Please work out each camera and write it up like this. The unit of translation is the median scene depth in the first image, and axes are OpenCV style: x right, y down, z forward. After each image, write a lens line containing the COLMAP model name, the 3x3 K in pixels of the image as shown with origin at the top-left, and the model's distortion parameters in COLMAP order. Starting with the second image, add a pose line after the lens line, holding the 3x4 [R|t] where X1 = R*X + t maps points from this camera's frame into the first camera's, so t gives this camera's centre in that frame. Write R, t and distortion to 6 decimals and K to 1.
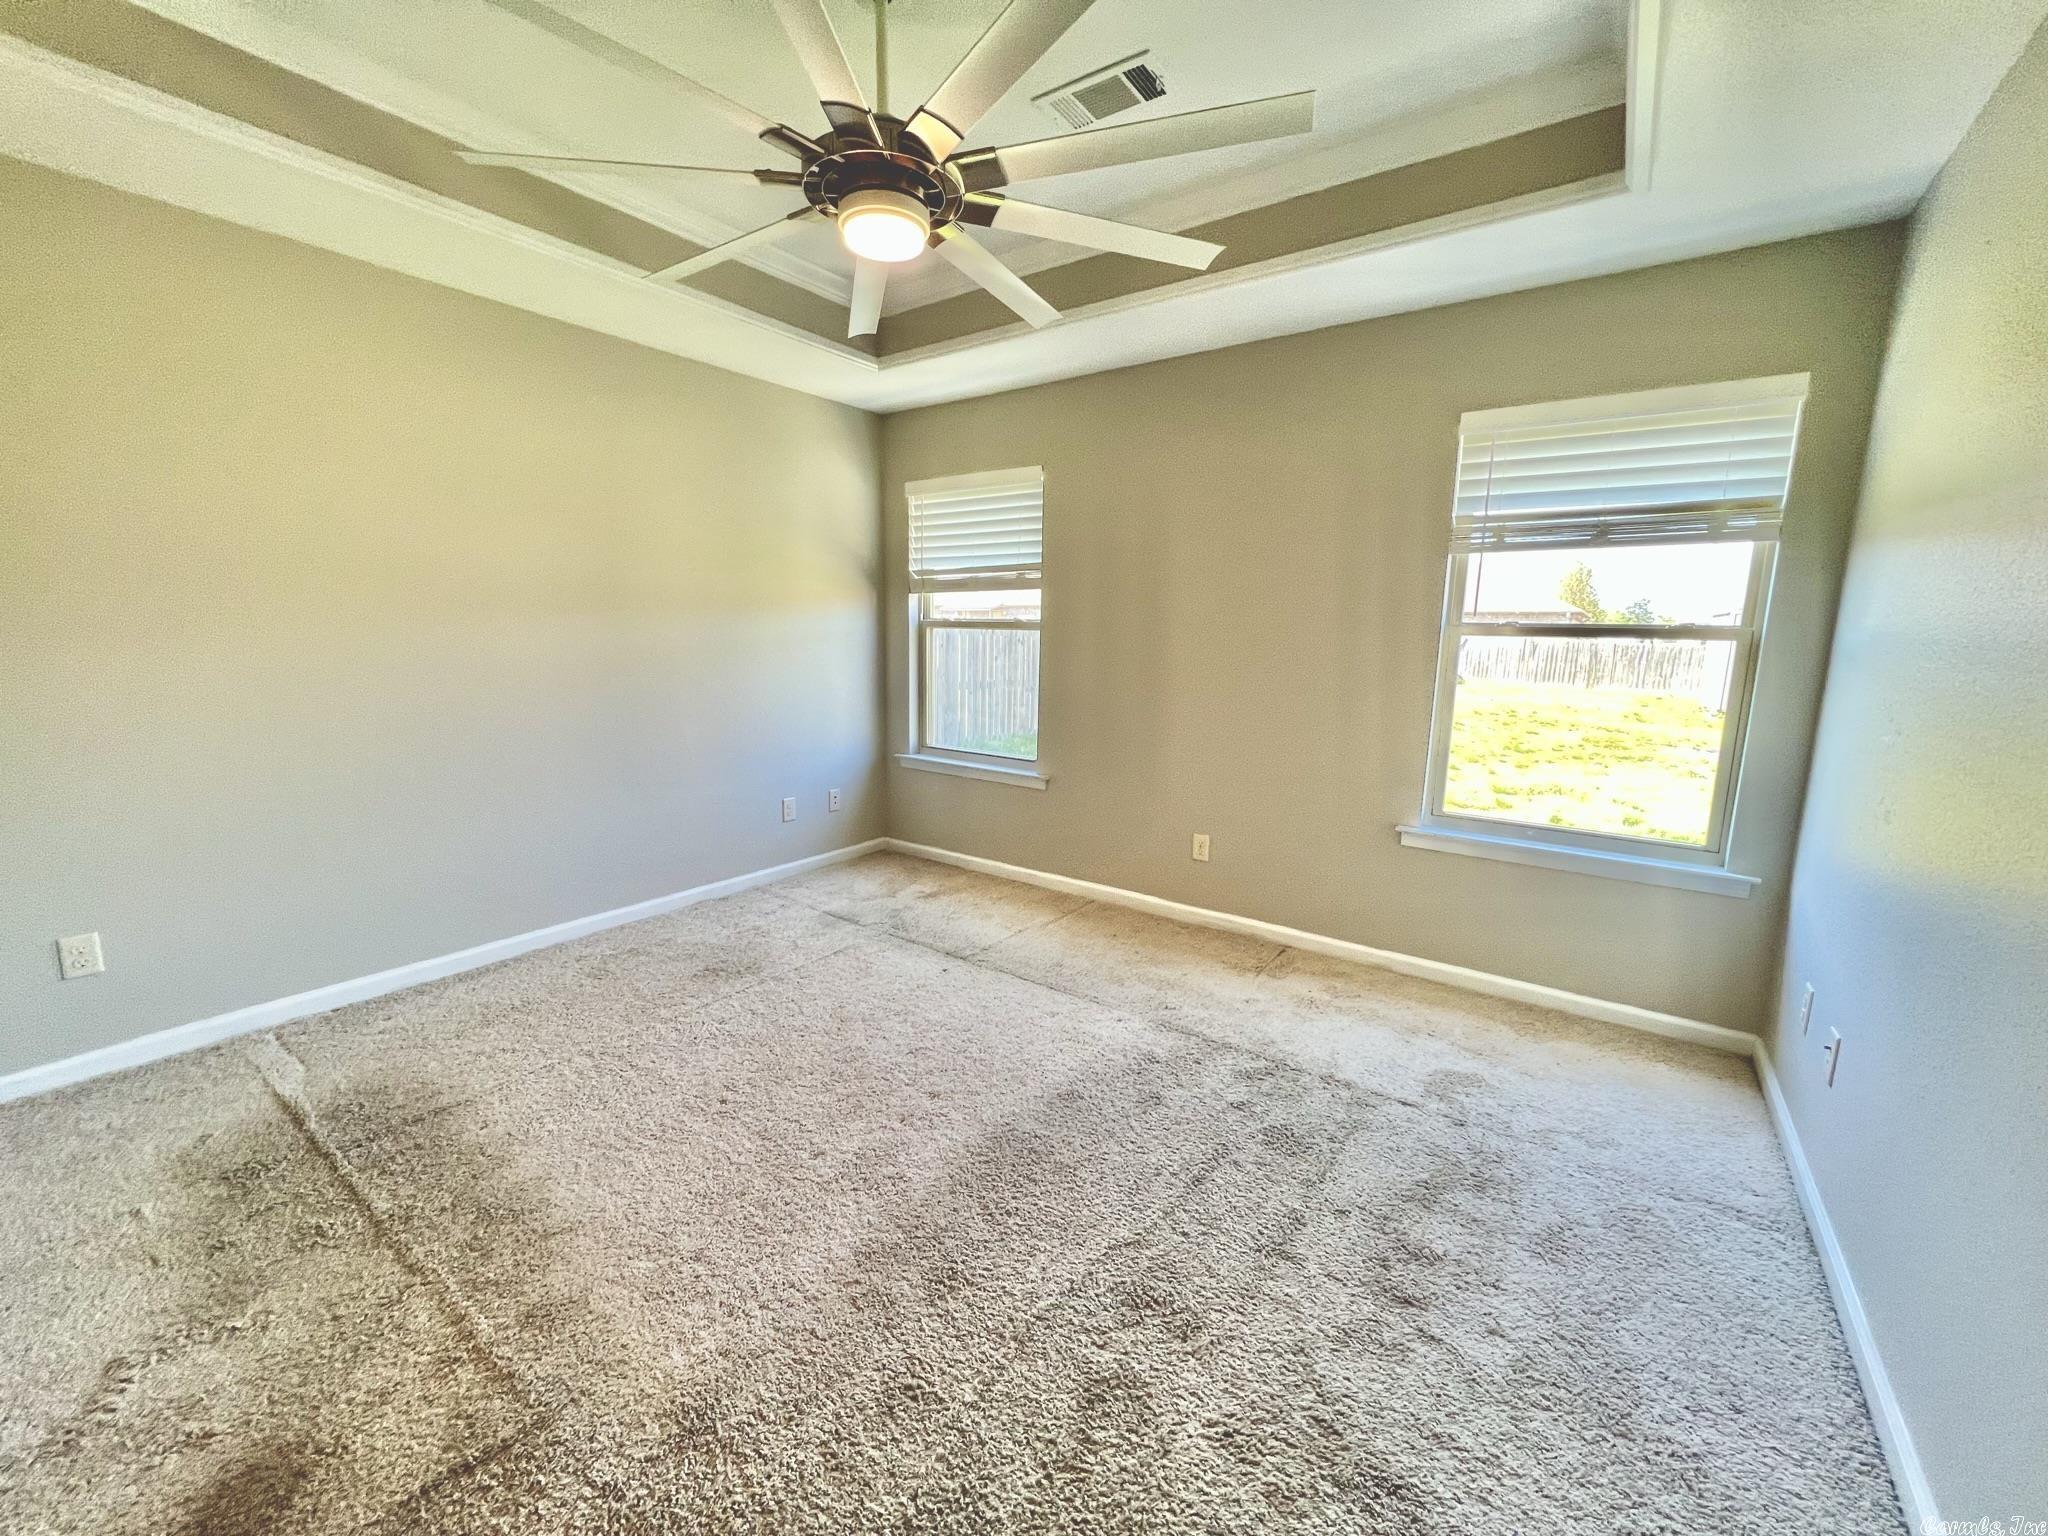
lens RADIAL K [[801.1, 0, 1031.3], [0, 801.1, 753.7], [0, 0, 1]] dist [-0.000587, -0.000165]
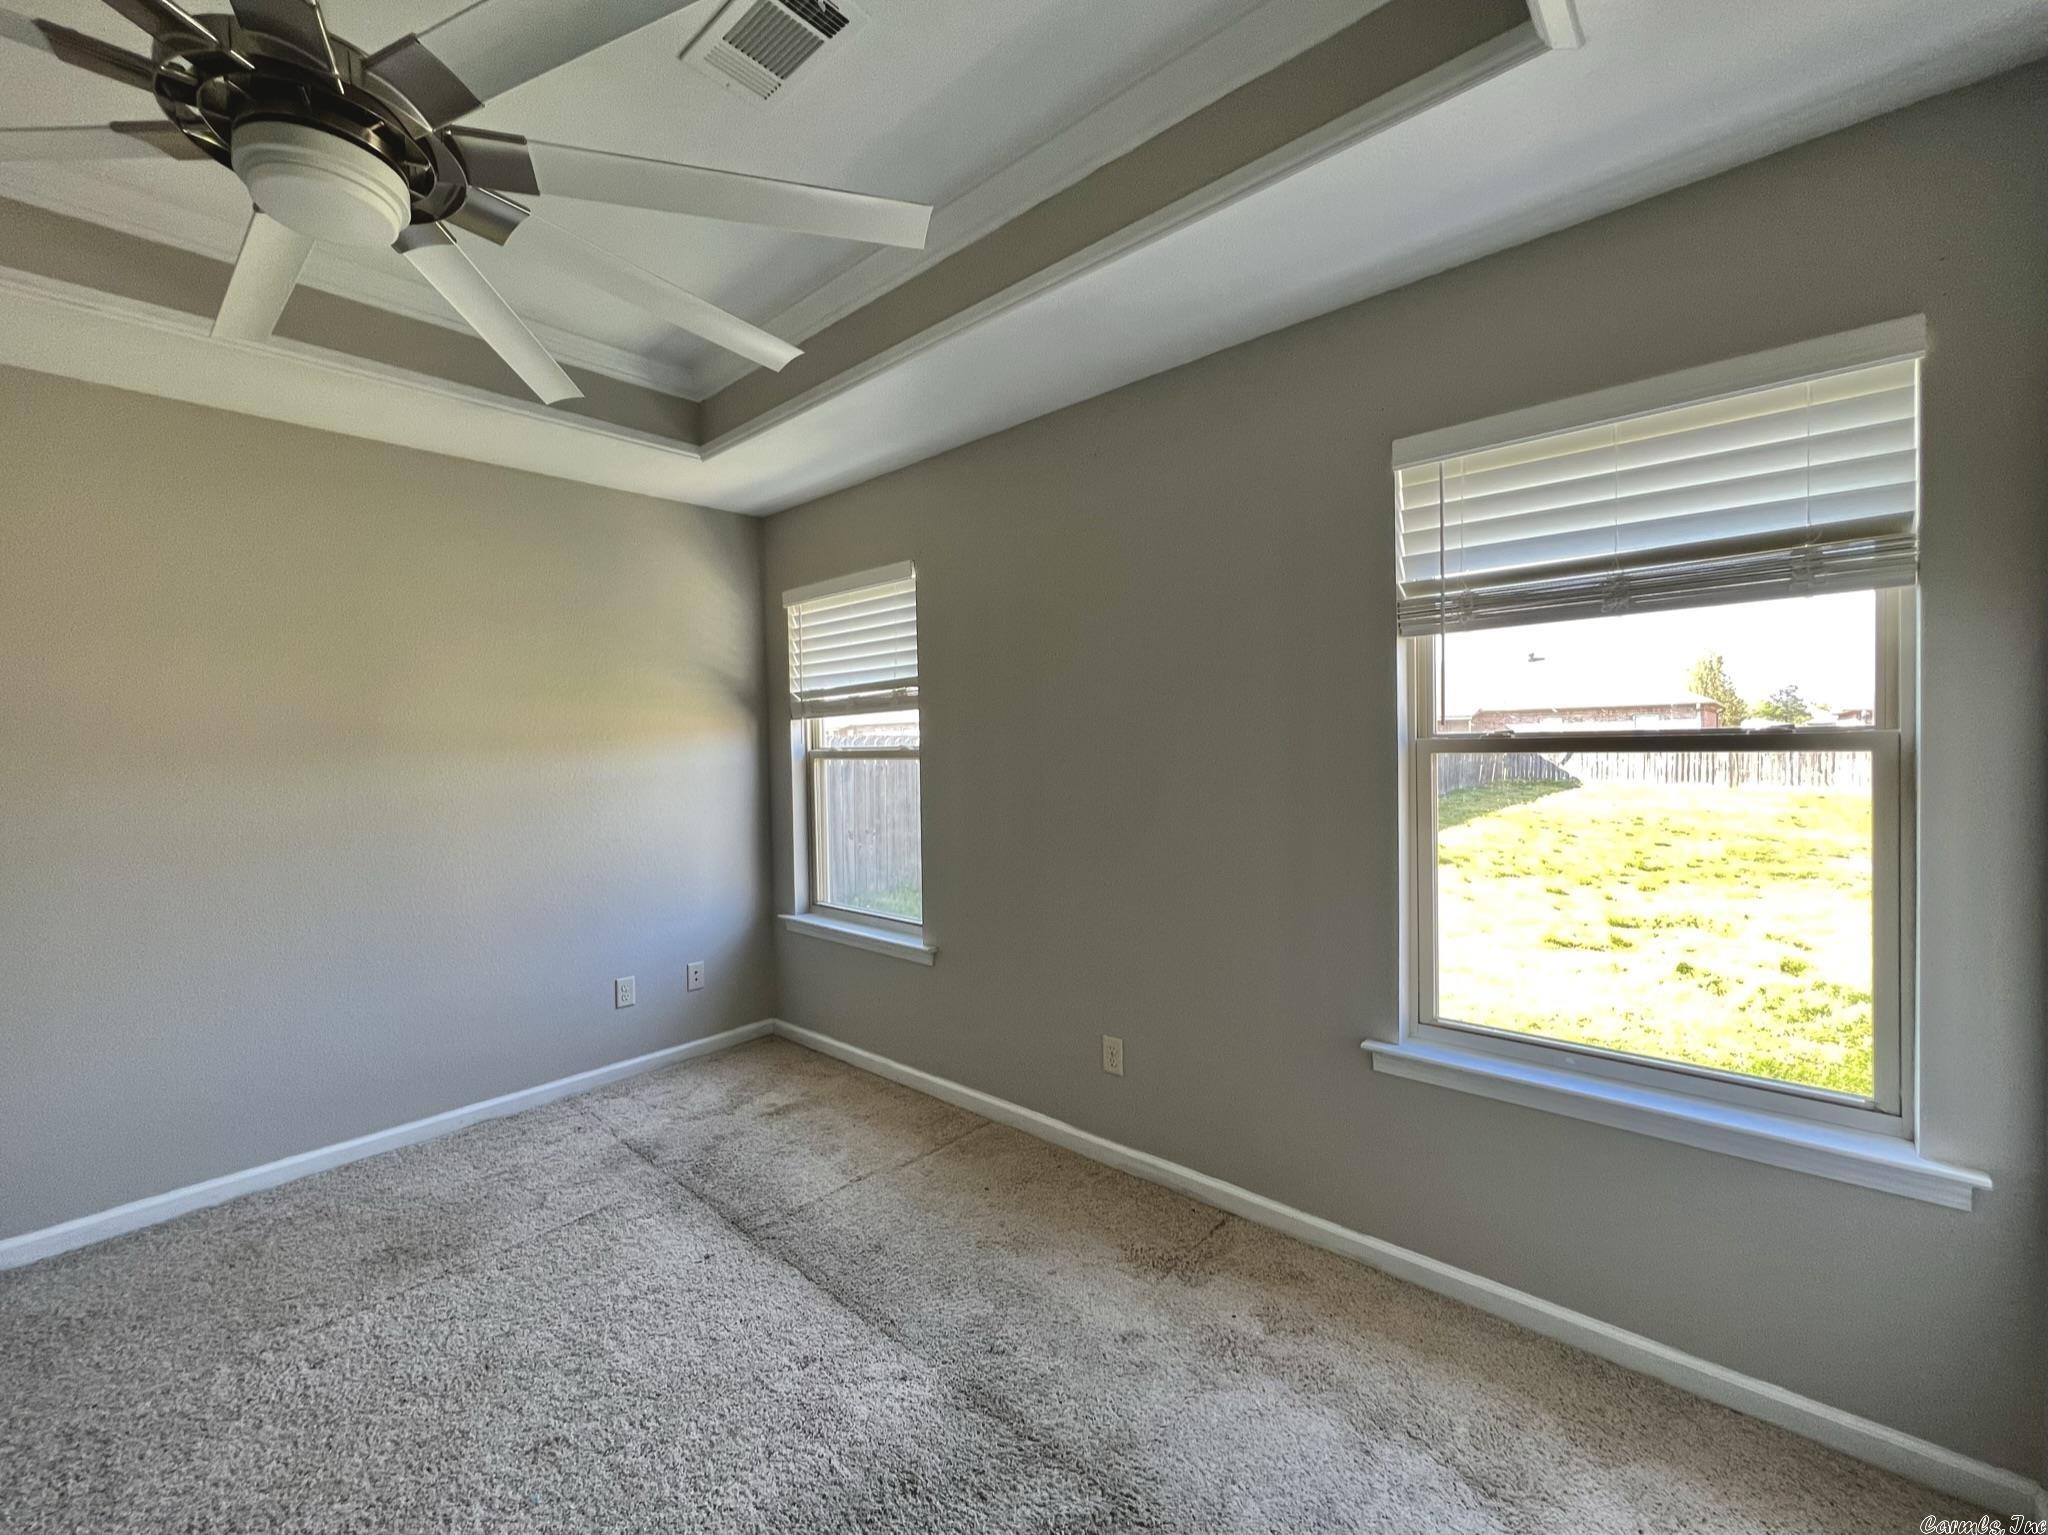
lens RADIAL K [[829.8, 0, 1027.0], [0, 829.8, 756.5], [0, 0, 1]] dist [-0.001636, 0.000225]
pose [[0.994269, -0.035779, -0.100746, 0.198800], [0.021343, 0.989796, -0.140884, -0.040108], [0.104759, 0.137927, 0.984887, 0.204572]]
